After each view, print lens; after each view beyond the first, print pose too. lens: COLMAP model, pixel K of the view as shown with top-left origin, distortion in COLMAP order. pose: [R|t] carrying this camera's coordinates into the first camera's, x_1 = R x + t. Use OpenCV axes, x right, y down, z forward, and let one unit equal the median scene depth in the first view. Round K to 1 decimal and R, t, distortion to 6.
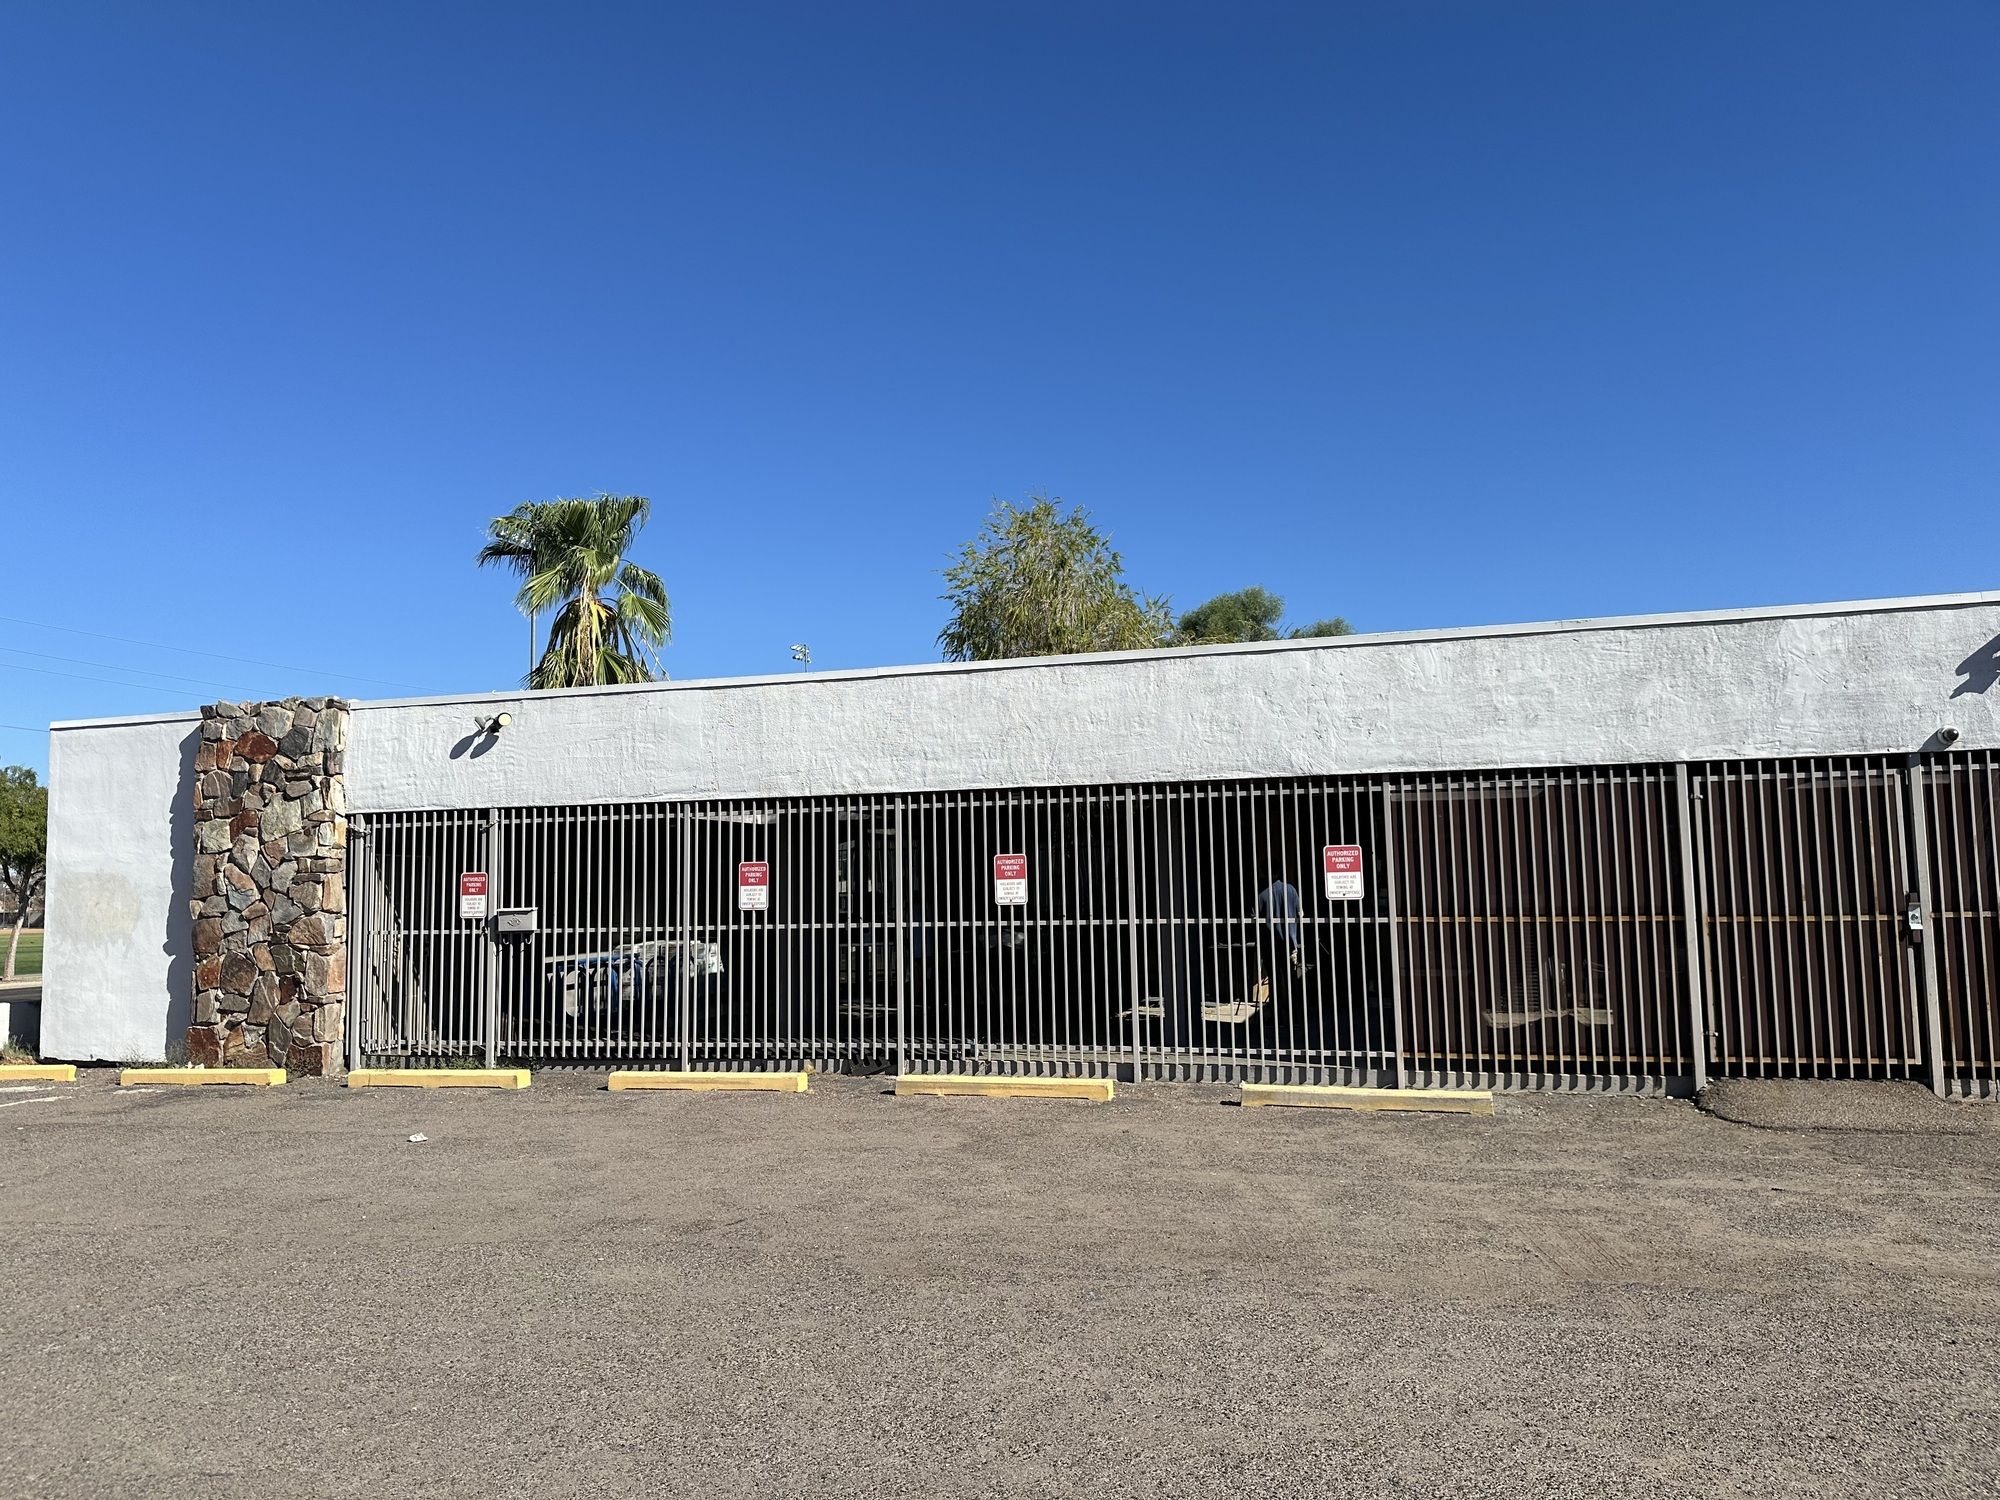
lens RADIAL K [[1546.7, 0, 996.9], [0, 1546.7, 757.9], [0, 0, 1]] dist [0.210654, -0.499548]
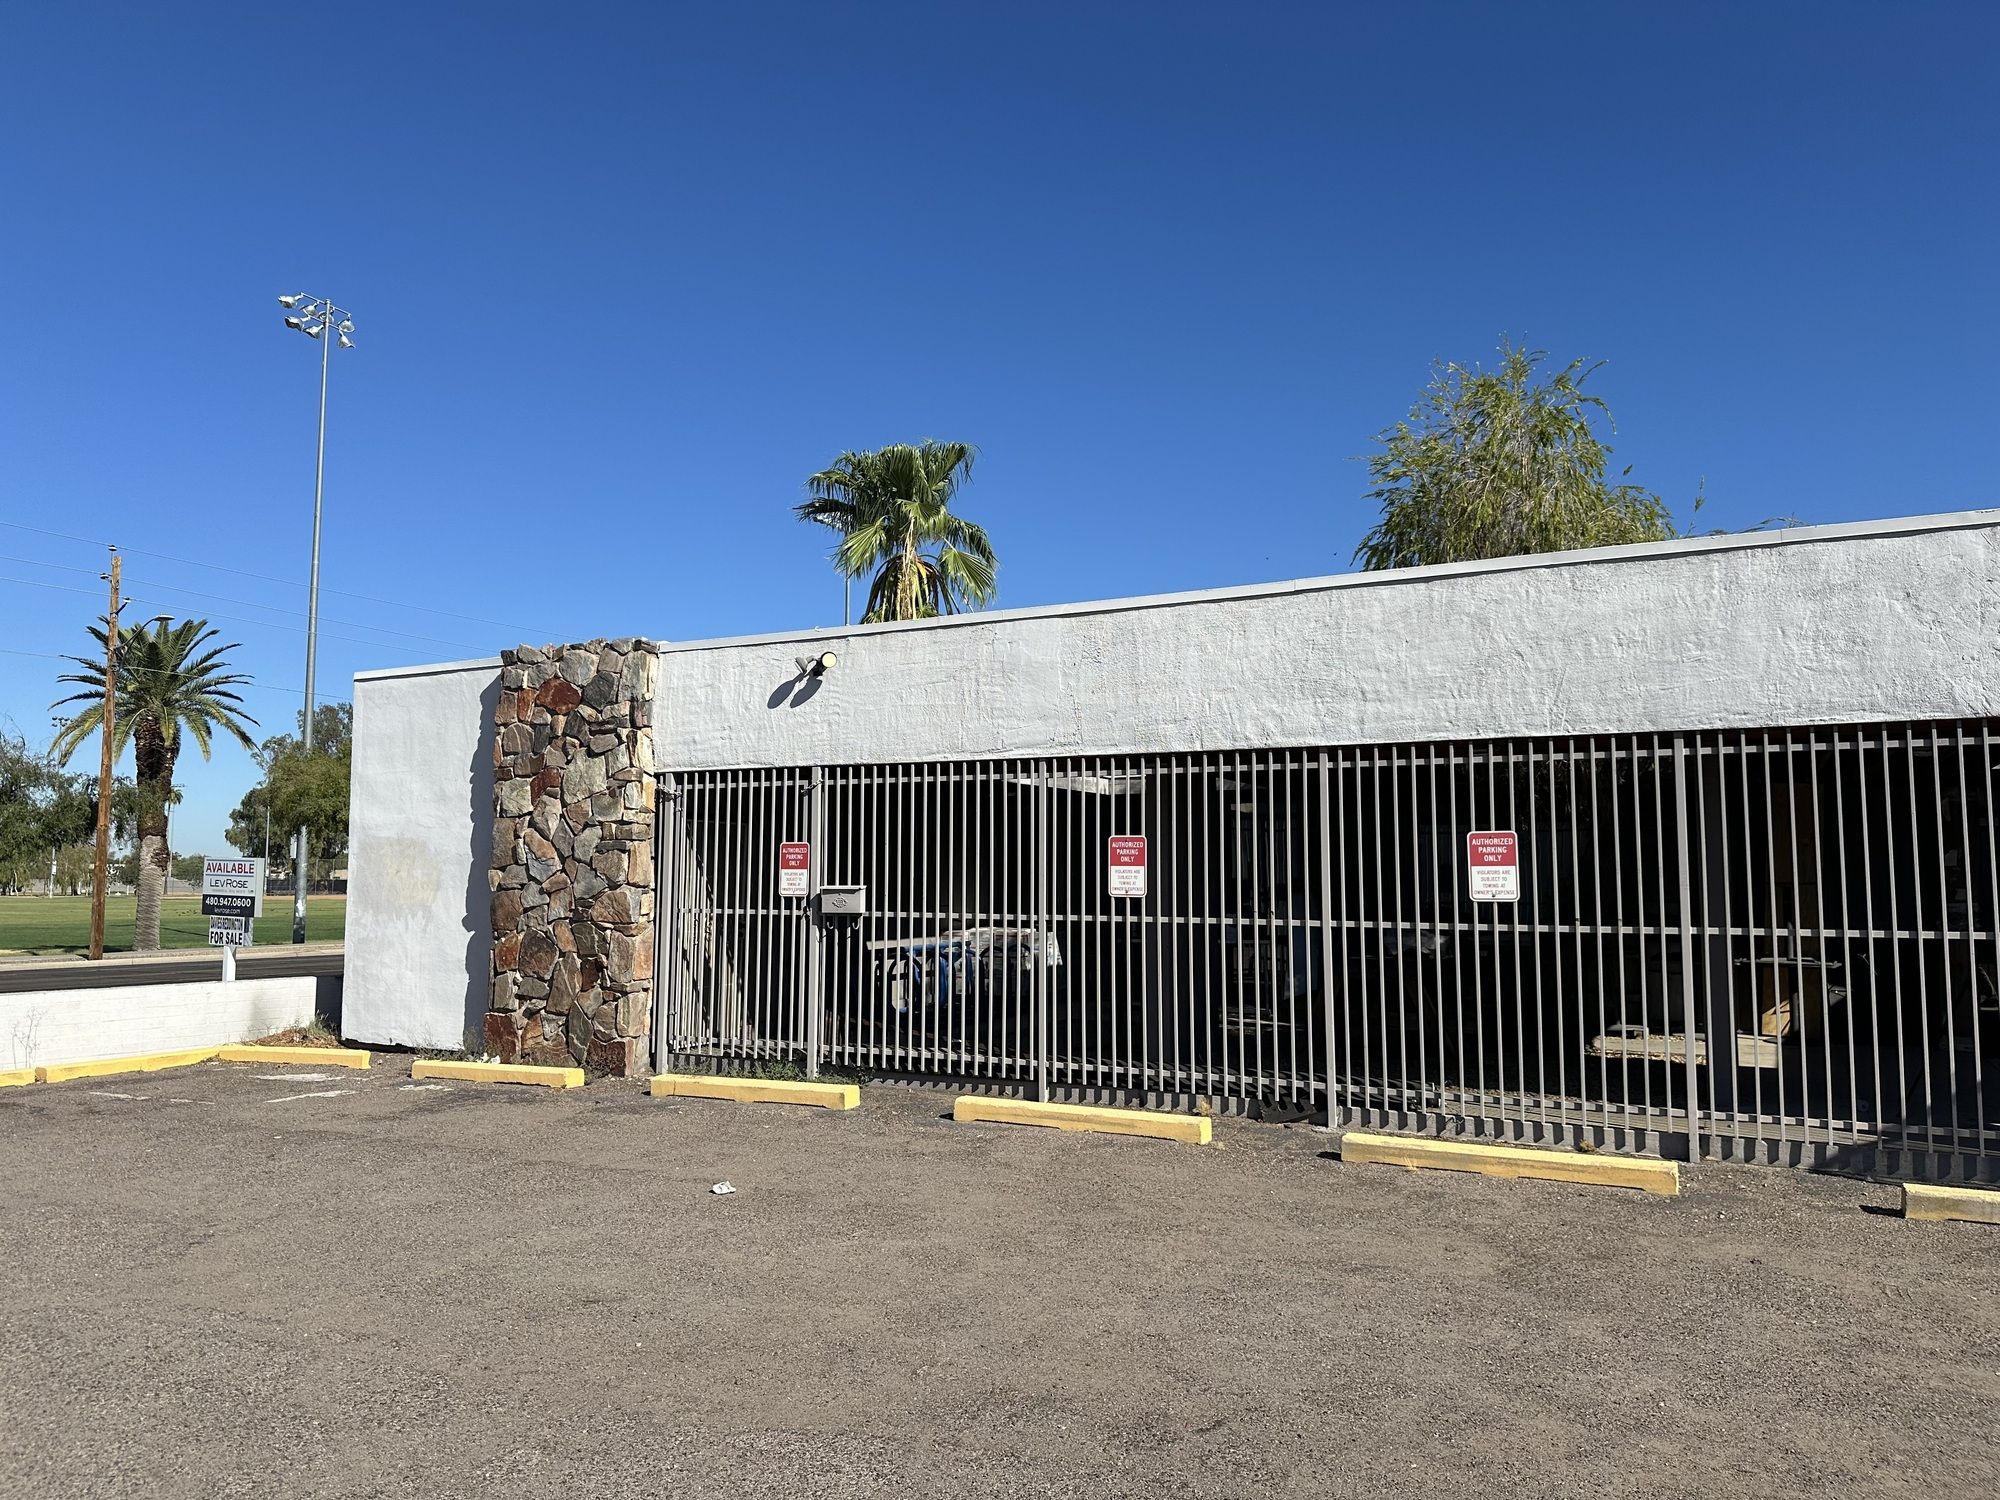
lens RADIAL K [[1413.4, 0, 1014.8], [0, 1413.4, 760.4], [0, 0, 1]] dist [0.189971, -0.393552]
pose [[0.983399, 0.004243, -0.181405, -0.080458], [-0.002072, 0.999924, 0.012154, 0.020025], [0.181443, -0.011576, 0.983333, 0.281622]]
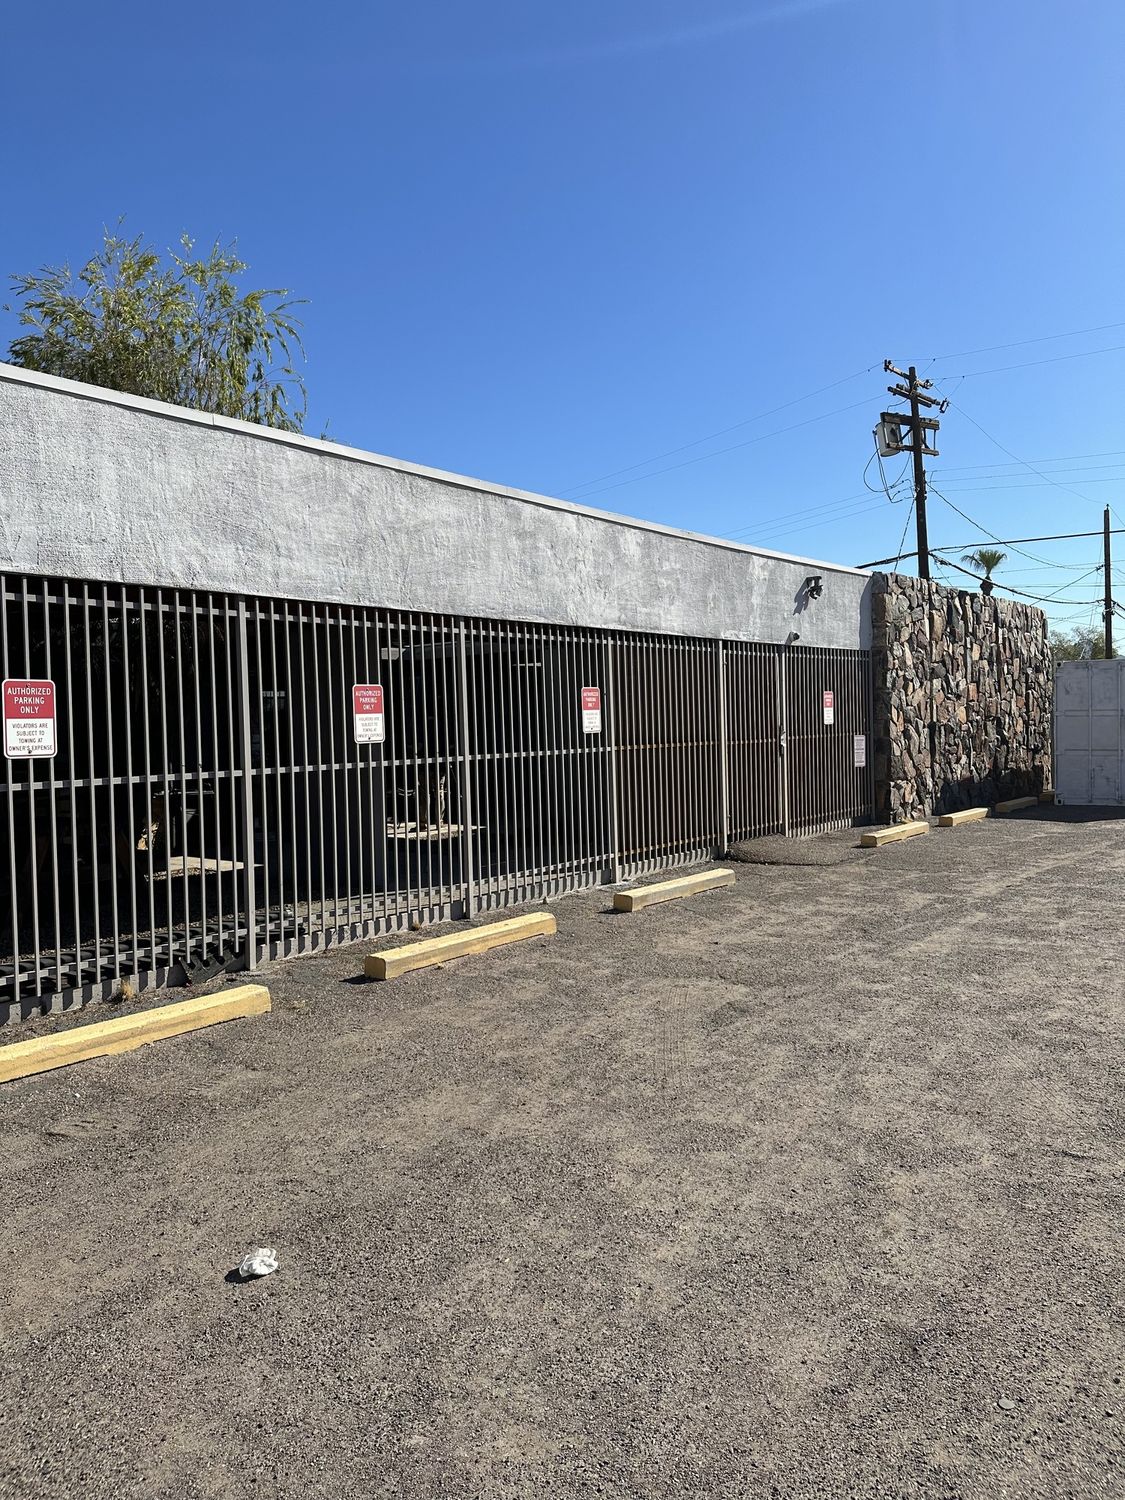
lens RADIAL K [[1049.7, 0, 550.0], [0, 1049.7, 748.5], [0, 0, 1]] dist [0.133569, -0.245539]
pose [[0.344944, -0.017156, 0.938466, -0.459863], [-0.067690, 0.996775, 0.043102, 0.059927], [-0.936179, -0.078392, 0.342670, 0.644160]]
